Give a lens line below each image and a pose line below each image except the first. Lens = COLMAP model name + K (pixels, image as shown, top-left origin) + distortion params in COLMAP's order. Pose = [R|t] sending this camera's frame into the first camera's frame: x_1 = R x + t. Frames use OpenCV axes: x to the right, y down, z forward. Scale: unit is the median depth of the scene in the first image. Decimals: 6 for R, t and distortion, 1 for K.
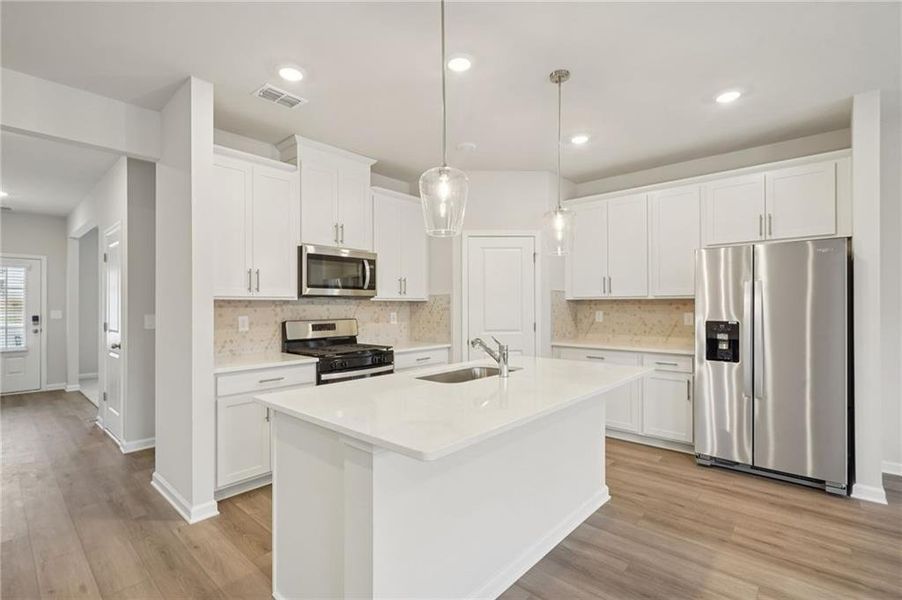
lens RADIAL K [[416.6, 0, 450.4], [0, 416.6, 302.2], [0, 0, 1]] dist [-0.004830, 0.002150]
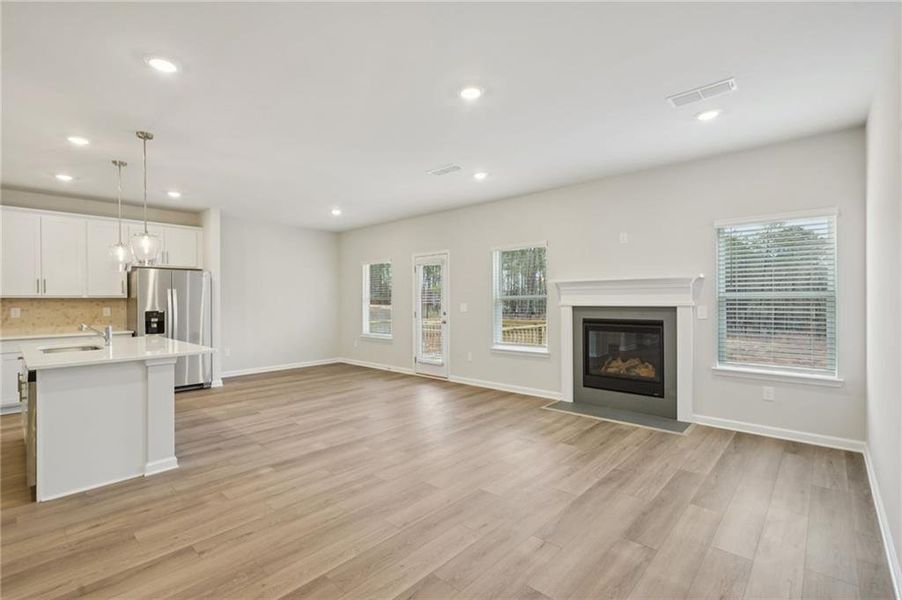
lens RADIAL K [[416.6, 0, 446.3], [0, 416.6, 299.9], [0, 0, 1]] dist [-0.004830, 0.002150]
pose [[0.012146, 0.002760, 0.999922, -0.975073], [-0.000783, 0.999996, -0.002751, 0.002012], [-0.999926, -0.000749, 0.012148, -0.223751]]
